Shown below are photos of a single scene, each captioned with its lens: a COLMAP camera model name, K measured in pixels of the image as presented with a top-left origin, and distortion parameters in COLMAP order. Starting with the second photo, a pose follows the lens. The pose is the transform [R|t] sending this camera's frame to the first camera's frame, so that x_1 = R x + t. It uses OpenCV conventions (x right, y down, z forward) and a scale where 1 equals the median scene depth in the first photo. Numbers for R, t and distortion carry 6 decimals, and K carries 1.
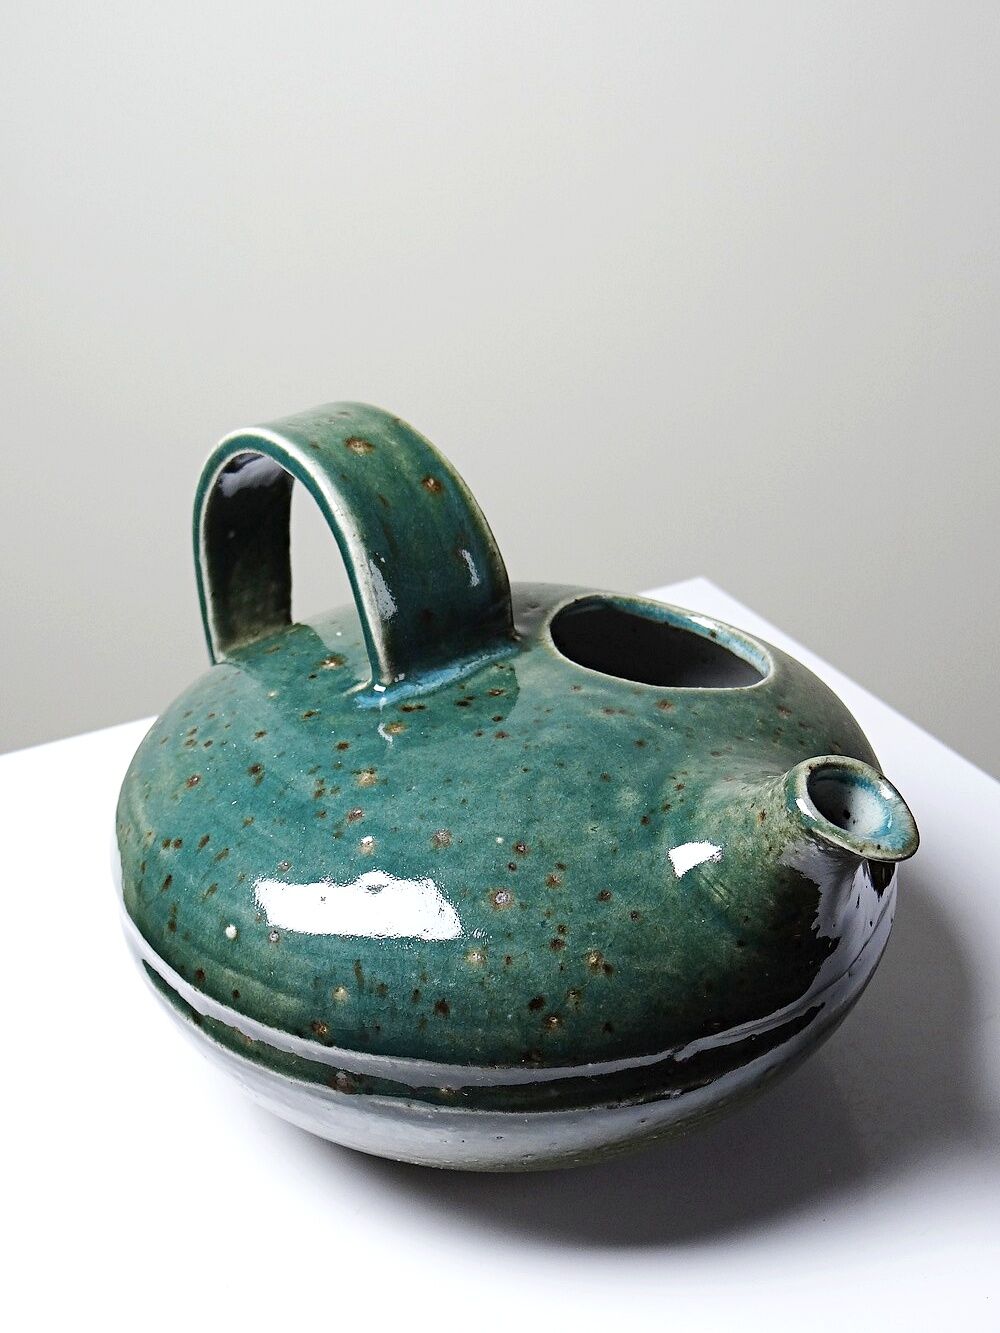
lens RADIAL K [[1911.0, 0, 500.0], [0, 1911.0, 666.5], [0, 0, 1]] dist [-0.047670, -0.039465]
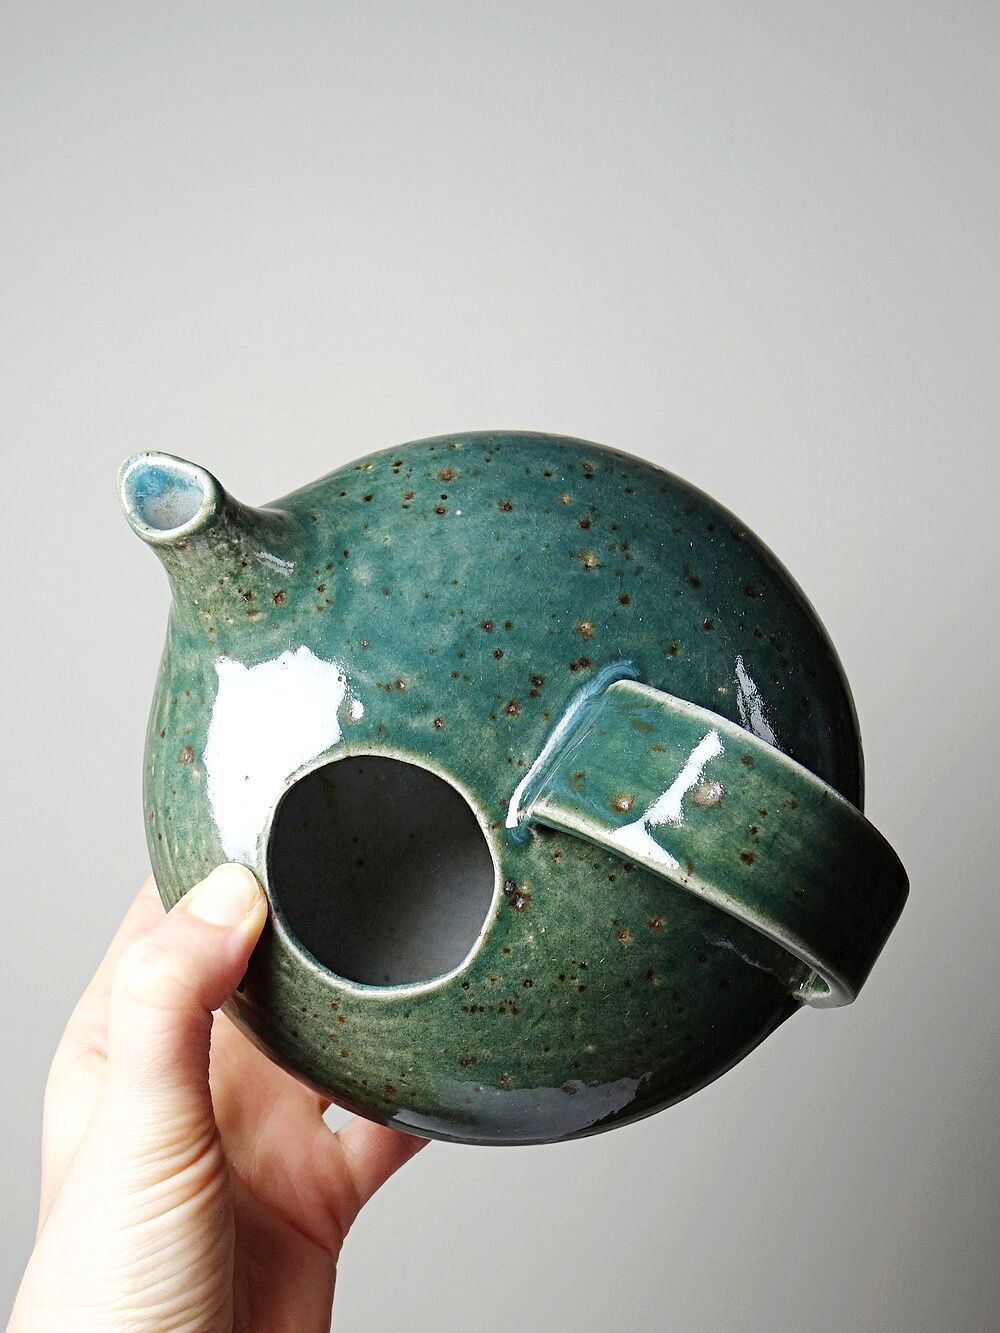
lens RADIAL K [[1911.0, 0, 500.0], [0, 1911.0, 666.5], [0, 0, 1]] dist [-0.047670, -0.039465]
pose [[-0.972202, 0.214521, -0.093834, 0.107980], [-0.146455, -0.244453, 0.958537, -1.085242], [0.182688, 0.945634, 0.269075, 0.753624]]
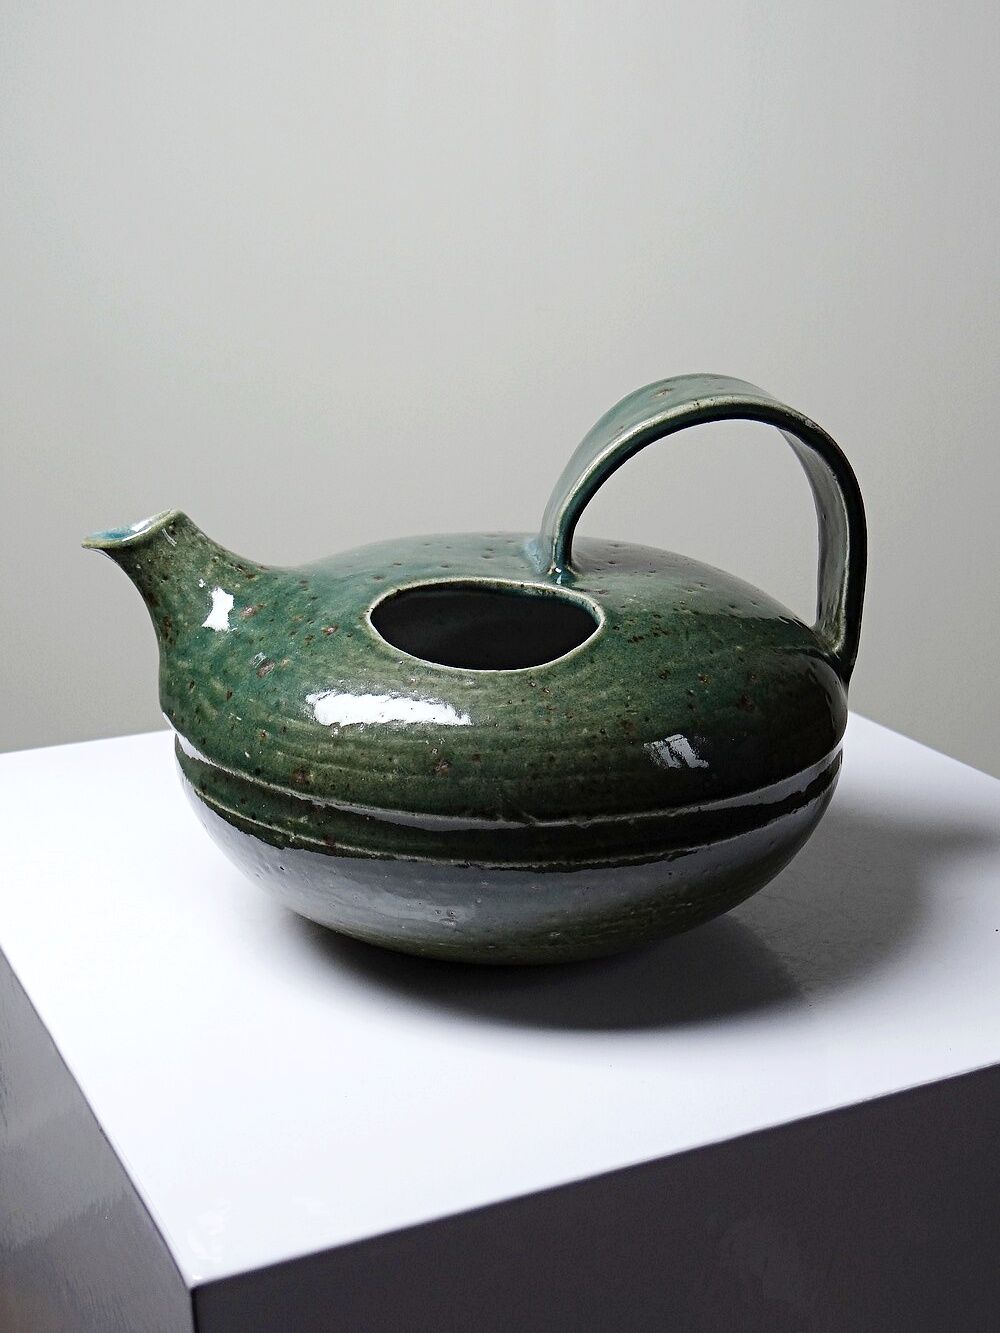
lens RADIAL K [[1911.0, 0, 500.0], [0, 1911.0, 666.5], [0, 0, 1]] dist [-0.047670, -0.039465]
pose [[-0.615732, 0.239169, -0.750781, 1.018576], [-0.365596, 0.757337, 0.541091, -0.656818], [0.698007, 0.607650, -0.378877, 1.651506]]
